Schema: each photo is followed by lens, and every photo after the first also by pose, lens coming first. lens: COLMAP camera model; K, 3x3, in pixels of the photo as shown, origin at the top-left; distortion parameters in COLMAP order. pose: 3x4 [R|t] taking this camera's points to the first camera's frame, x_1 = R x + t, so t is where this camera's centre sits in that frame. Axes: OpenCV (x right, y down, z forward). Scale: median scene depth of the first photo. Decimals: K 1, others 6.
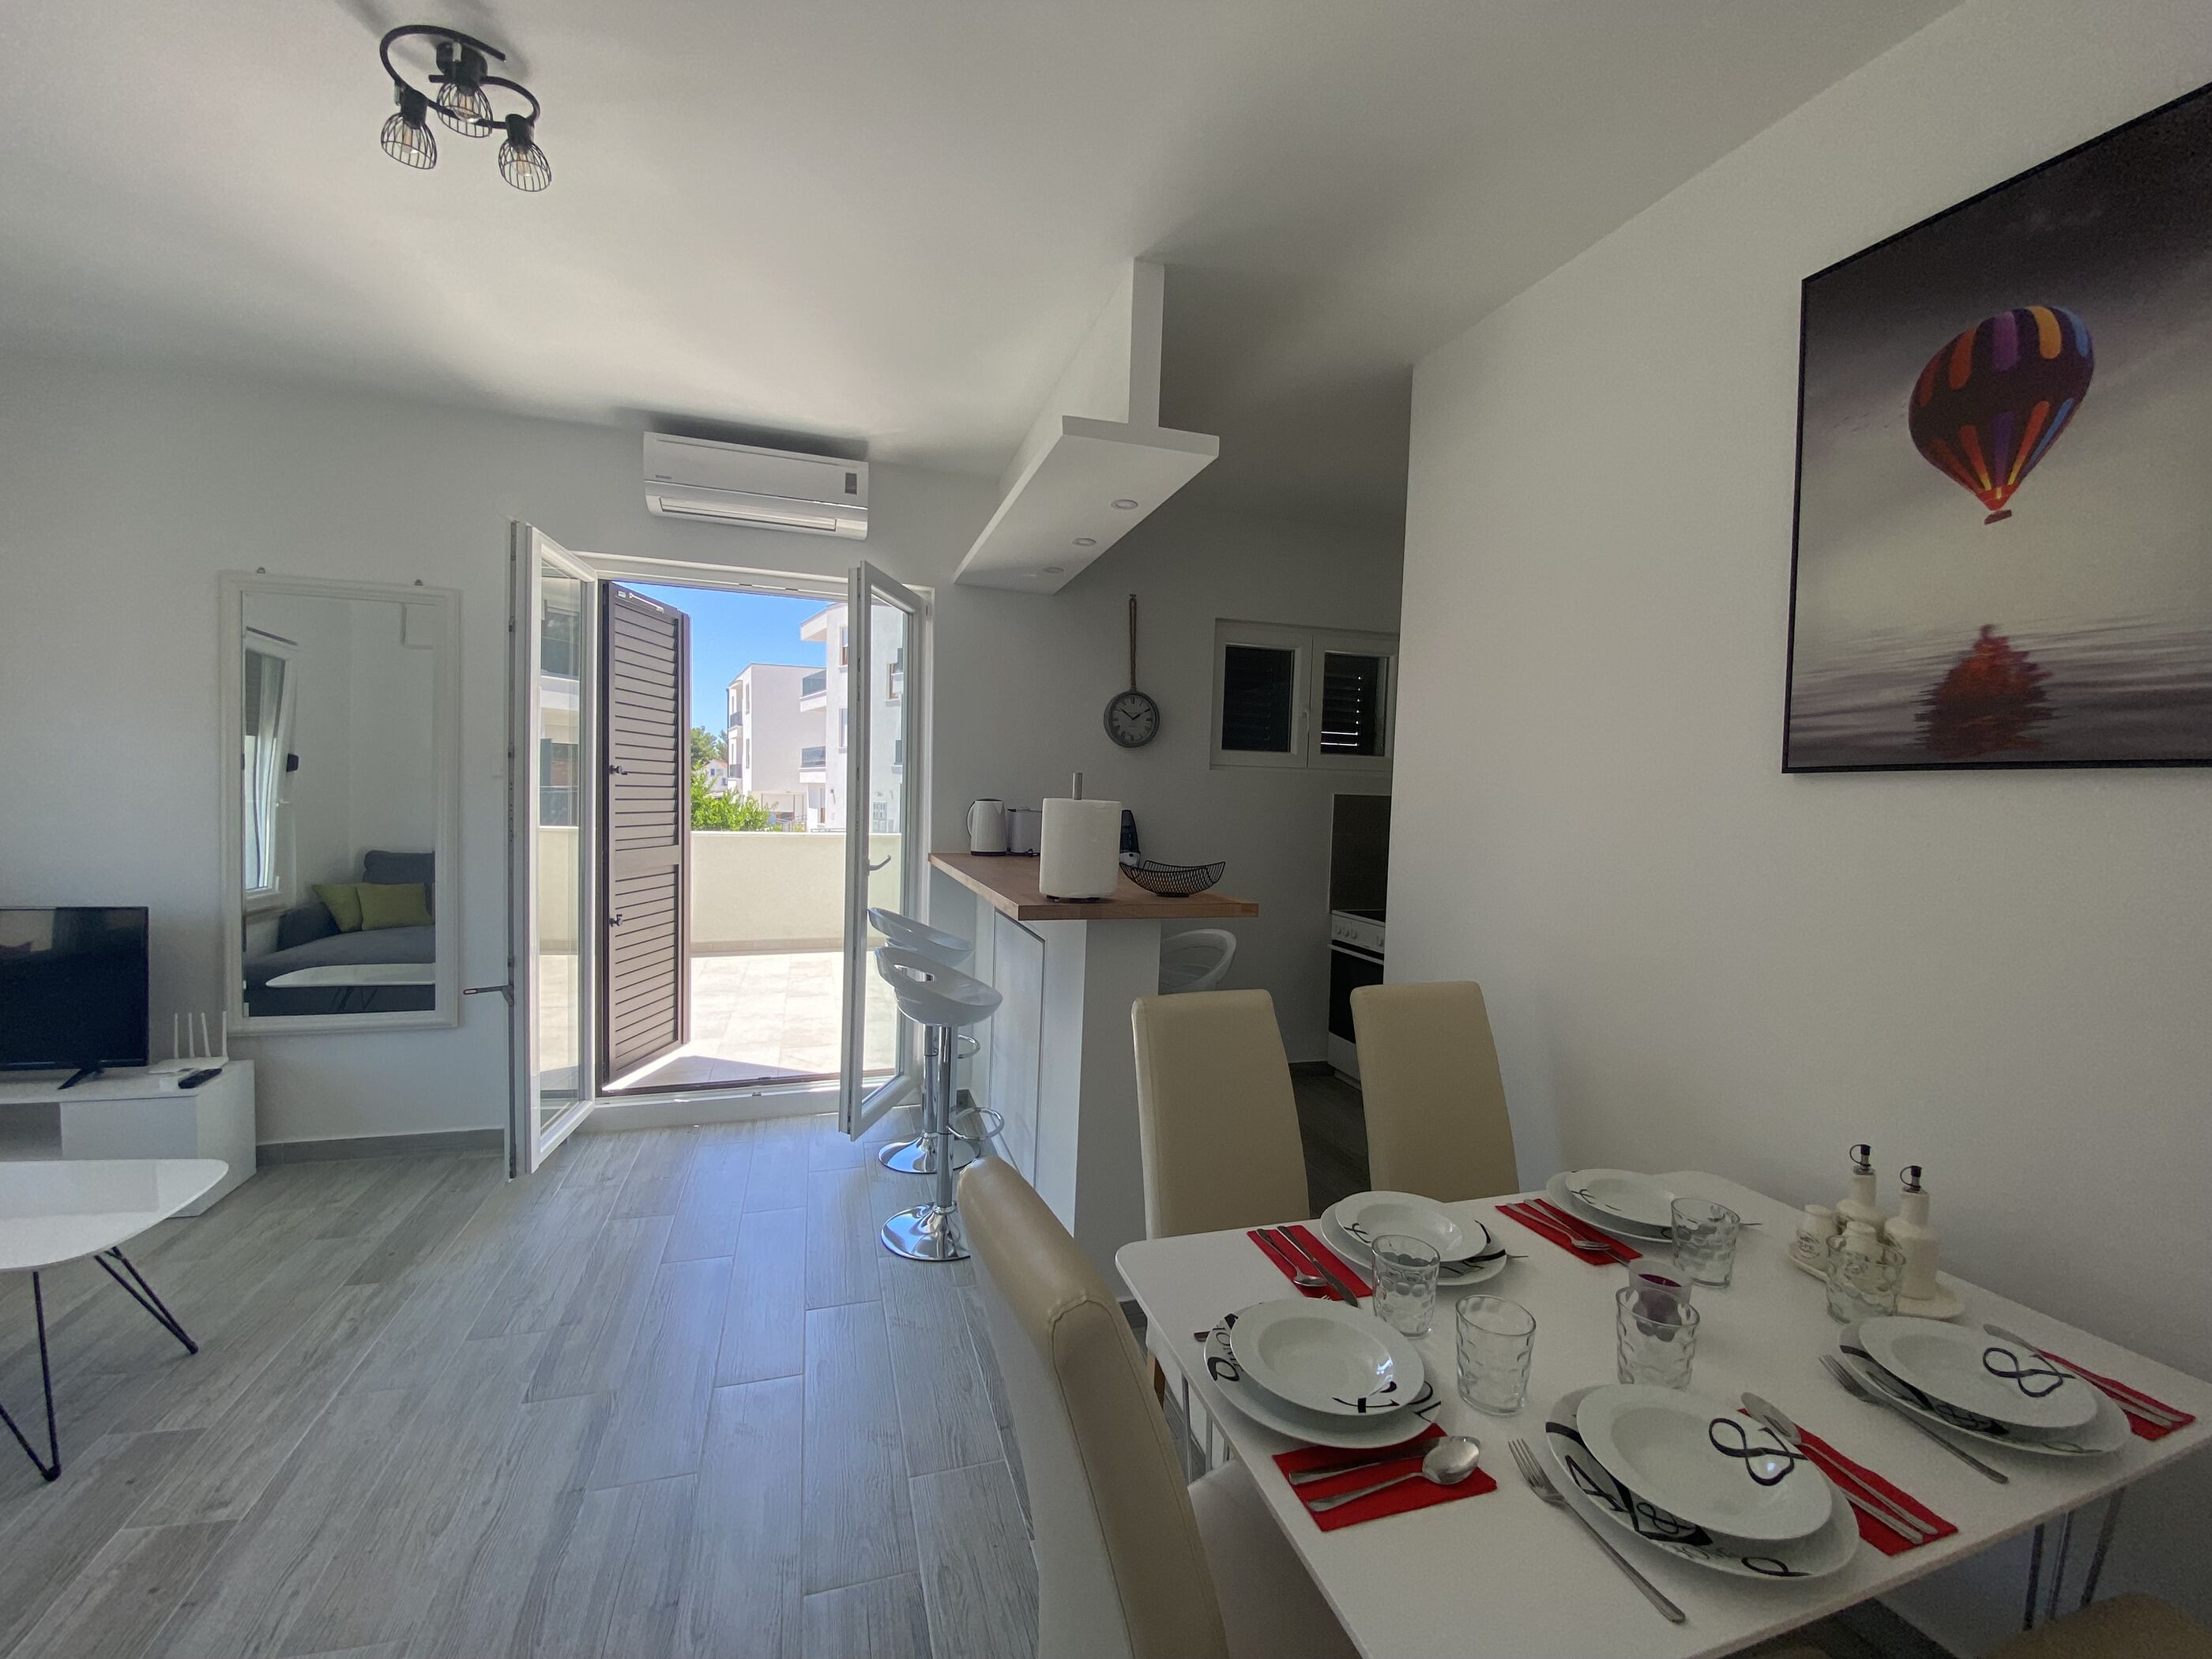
lens RADIAL K [[915.0, 0, 1110.1], [0, 915.0, 823.4], [0, 0, 1]] dist [-0.011809, -0.001631]
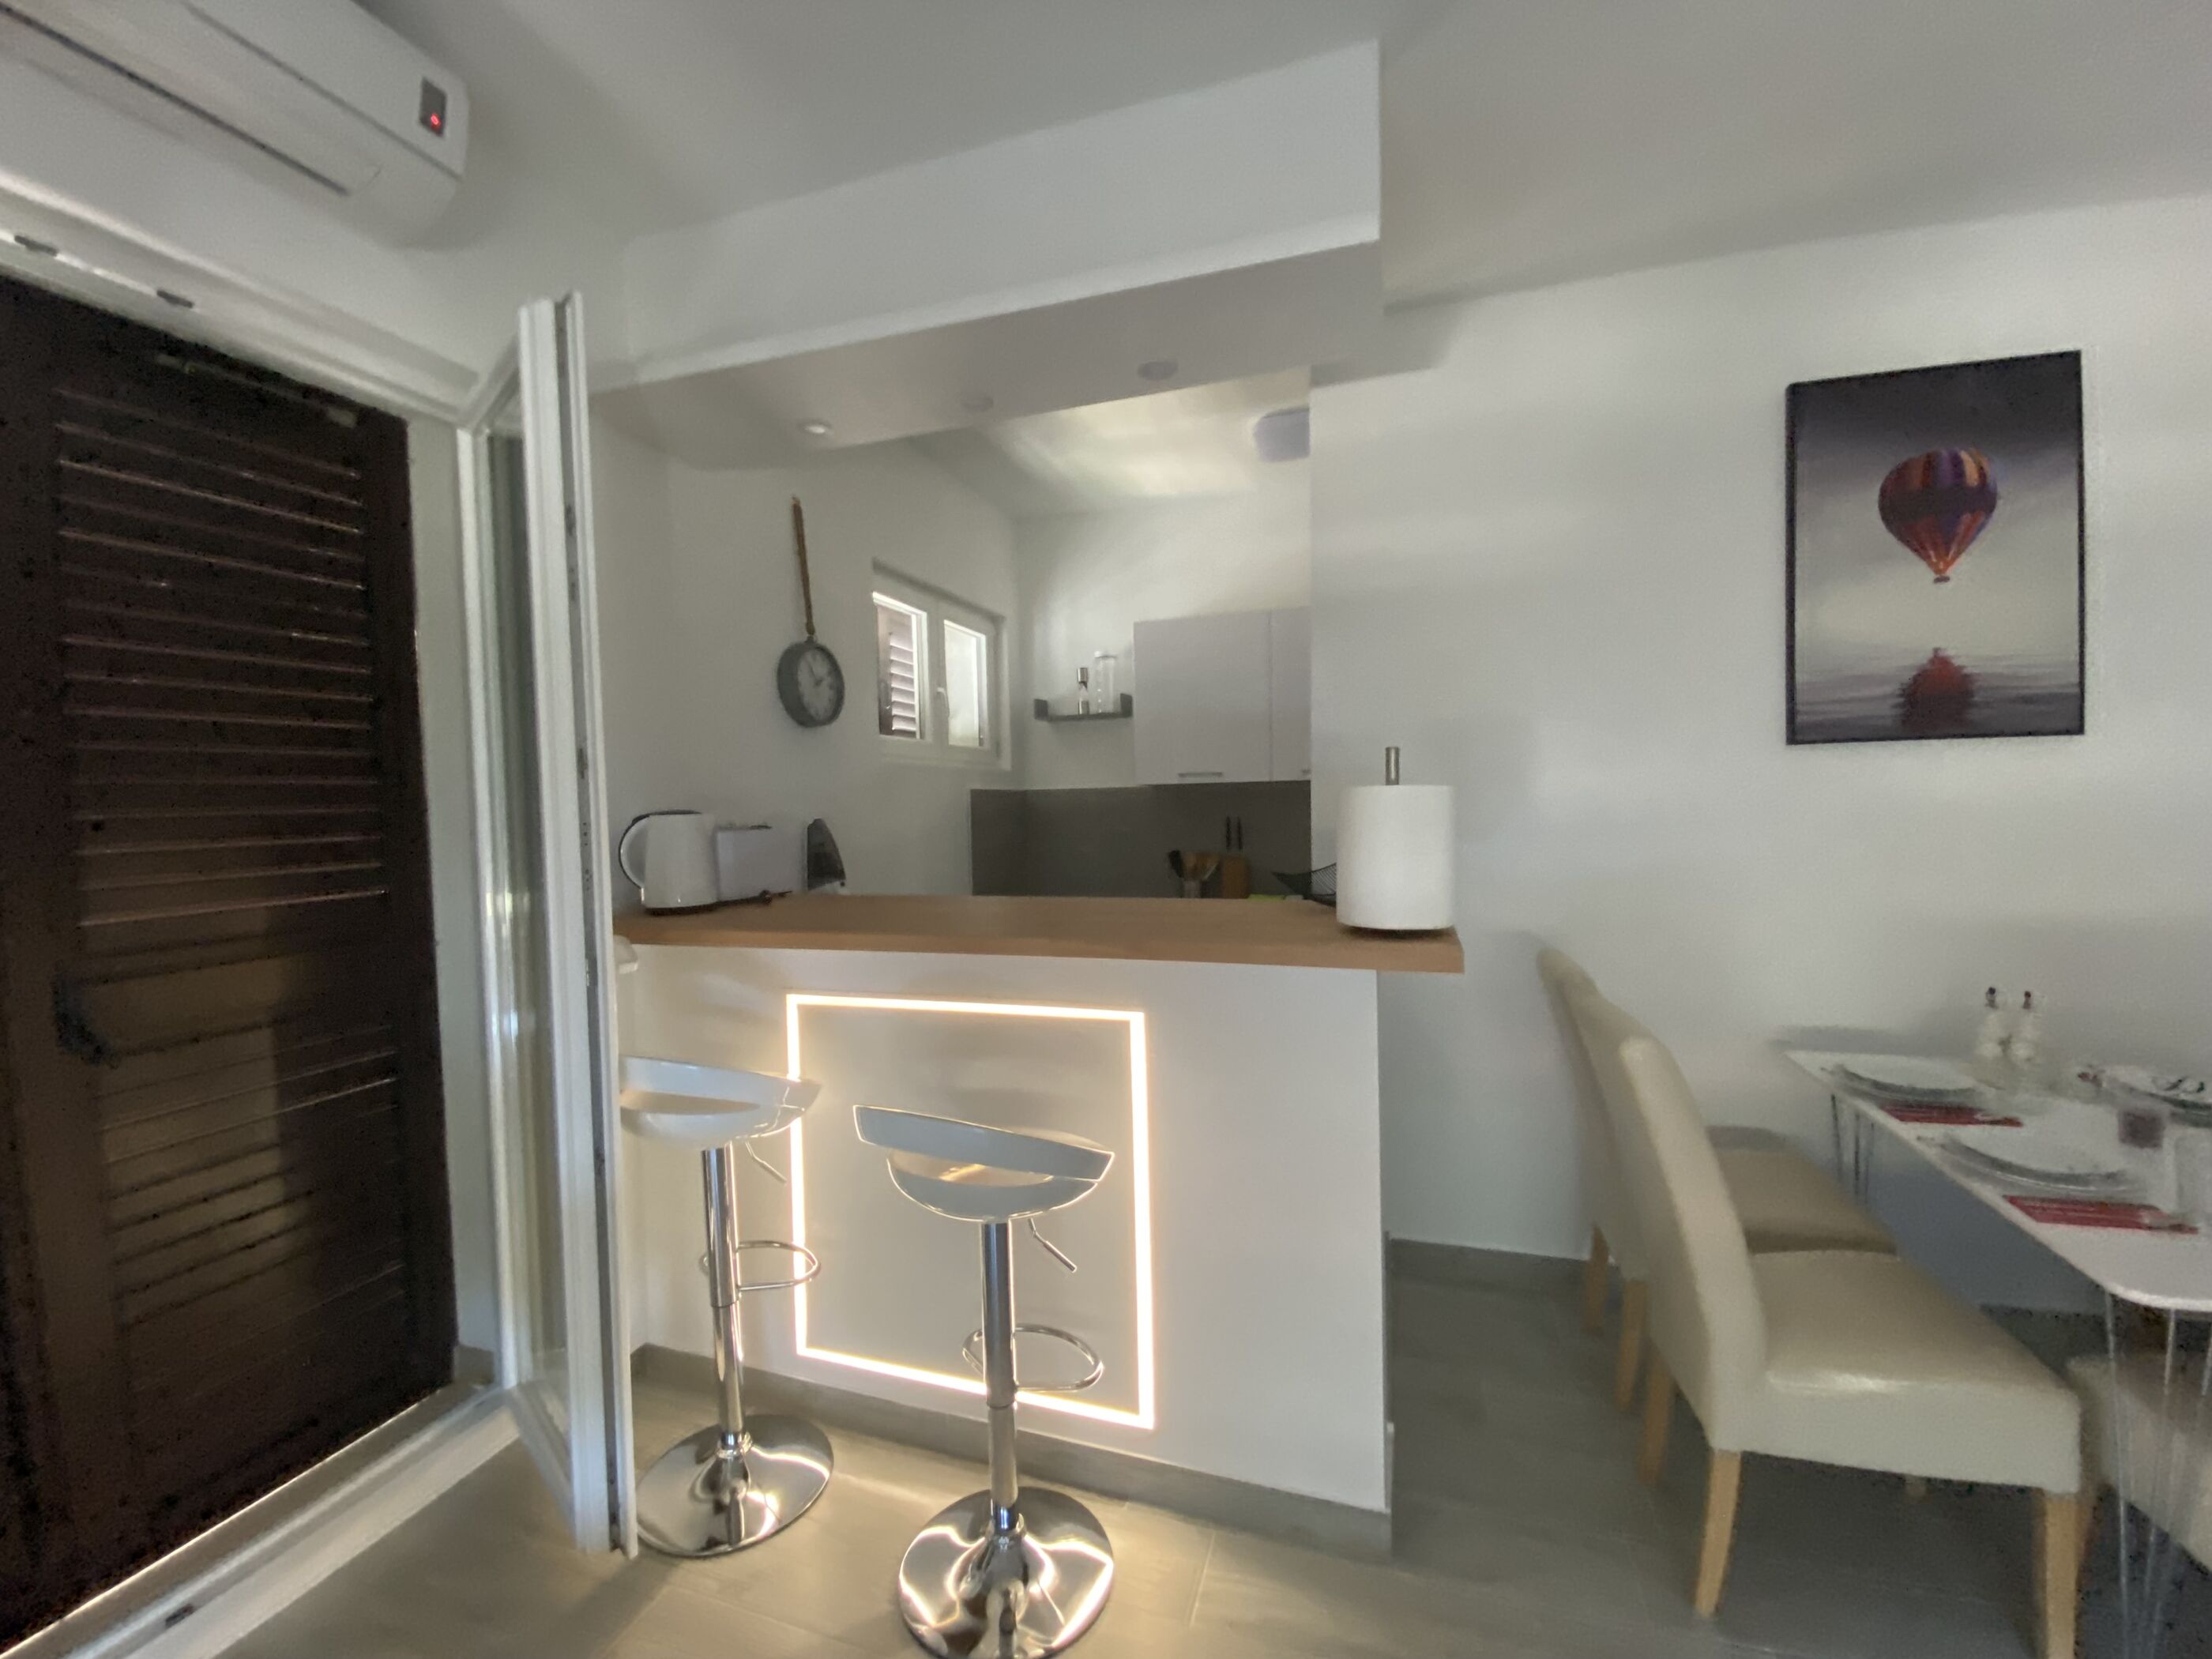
lens RADIAL K [[915.0, 0, 1105.3], [0, 915.0, 843.6], [0, 0, 1]] dist [-0.011809, -0.001631]
pose [[0.602315, -0.063272, 0.795747, -1.158523], [0.055636, 0.997757, 0.037222, -0.018631], [-0.796317, 0.021853, 0.604484, 1.189715]]
